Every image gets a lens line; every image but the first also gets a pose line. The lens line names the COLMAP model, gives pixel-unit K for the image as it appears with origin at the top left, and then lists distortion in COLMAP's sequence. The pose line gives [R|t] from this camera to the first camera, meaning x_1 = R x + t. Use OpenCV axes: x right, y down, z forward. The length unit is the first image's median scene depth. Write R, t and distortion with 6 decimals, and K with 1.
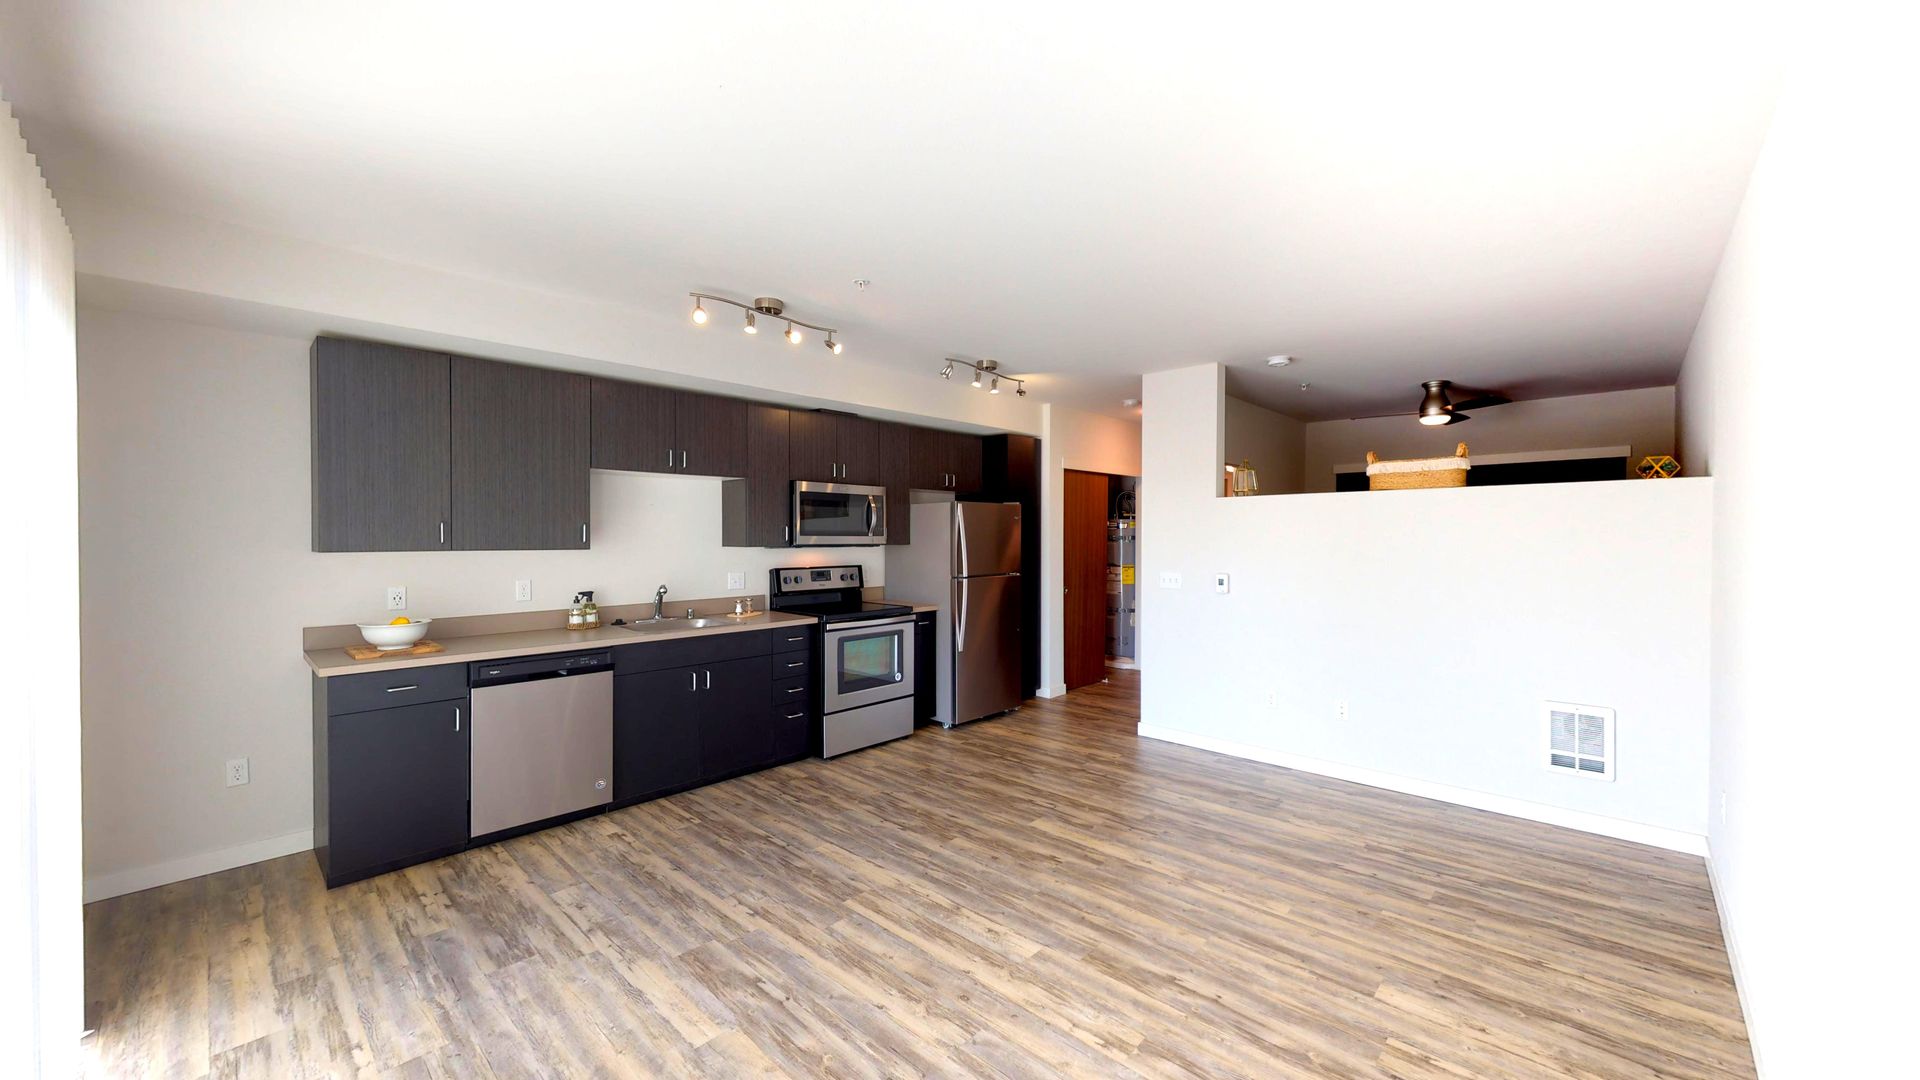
lens RADIAL K [[705.9, 0, 960.0], [0, 705.9, 540.0], [0, 0, 1]] dist [-0.000016, 0.000009]
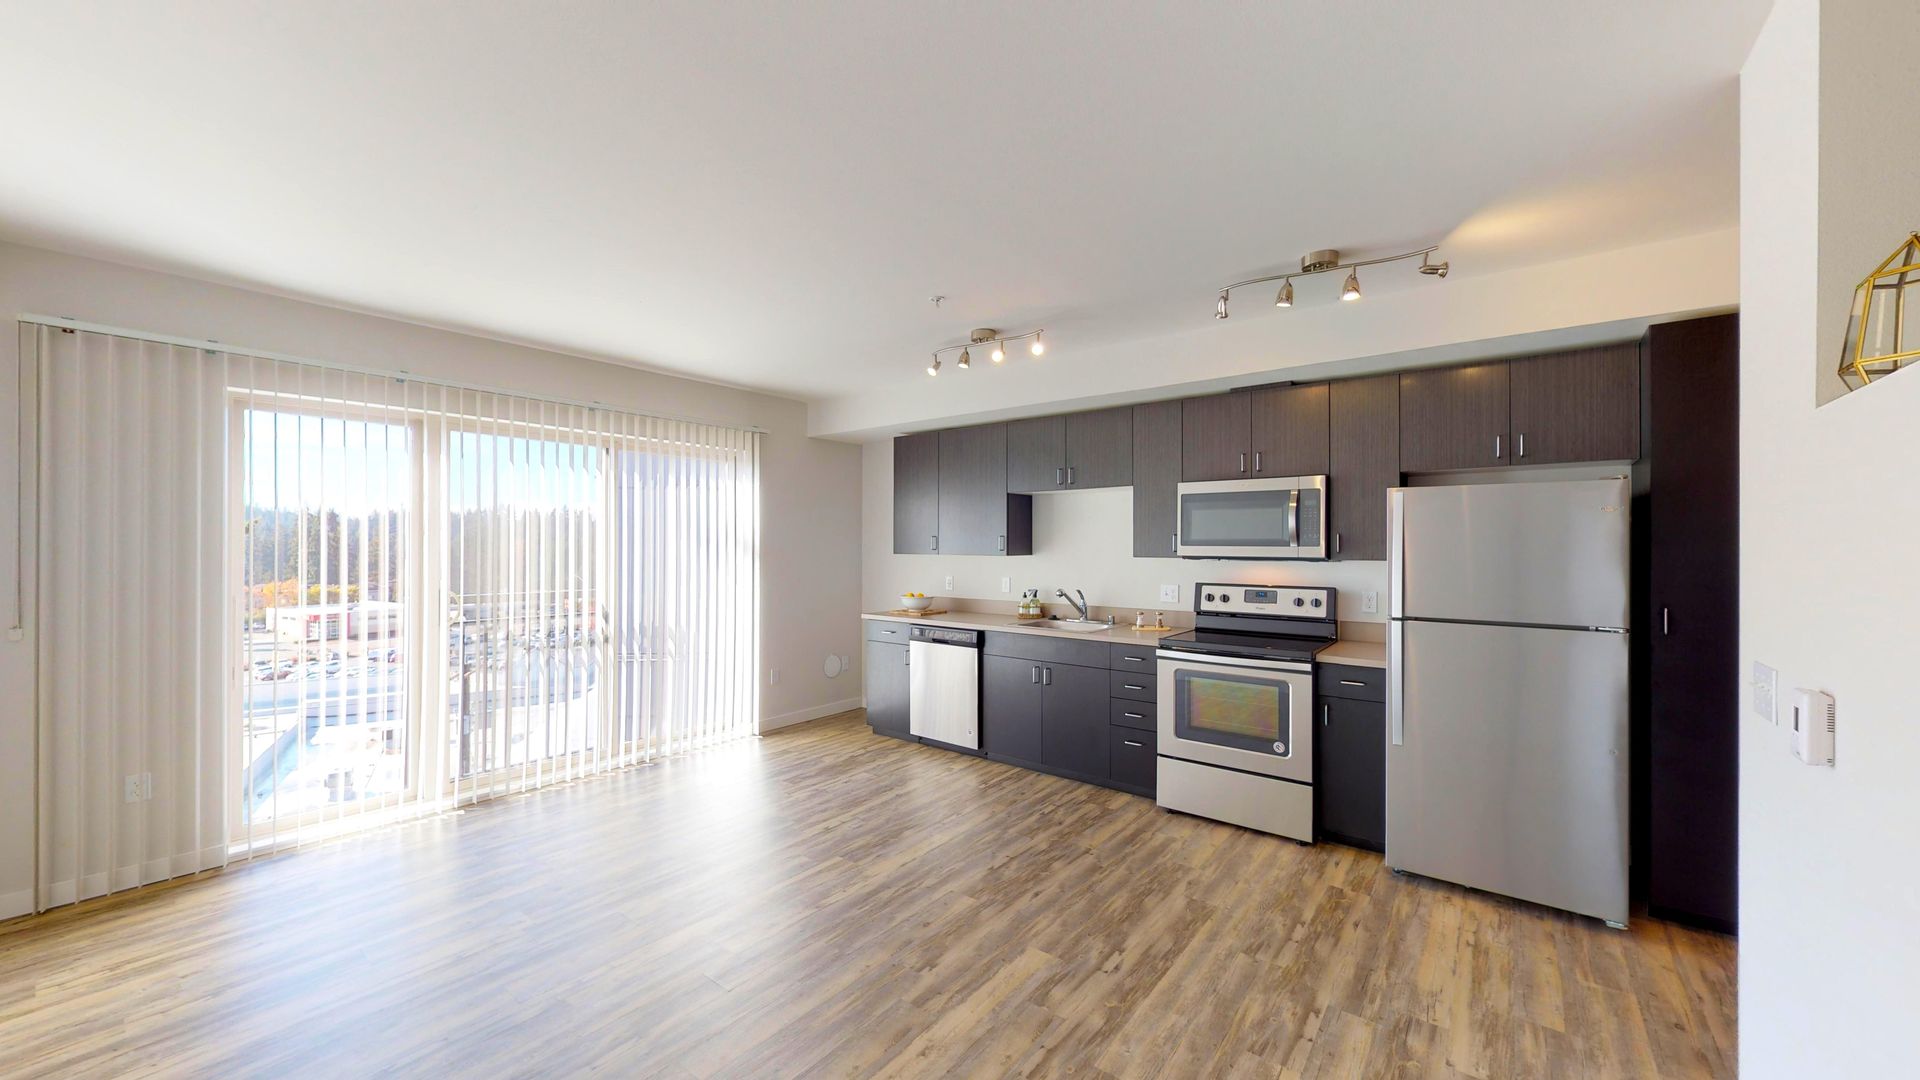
lens RADIAL K [[705.9, 0, 960.0], [0, 705.9, 540.0], [0, 0, 1]] dist [-0.000016, 0.000009]
pose [[0.088626, -0.004100, -0.996057, 0.660369], [-0.010090, 0.999937, -0.005013, -0.006058], [0.996014, 0.010494, 0.088579, 0.703644]]
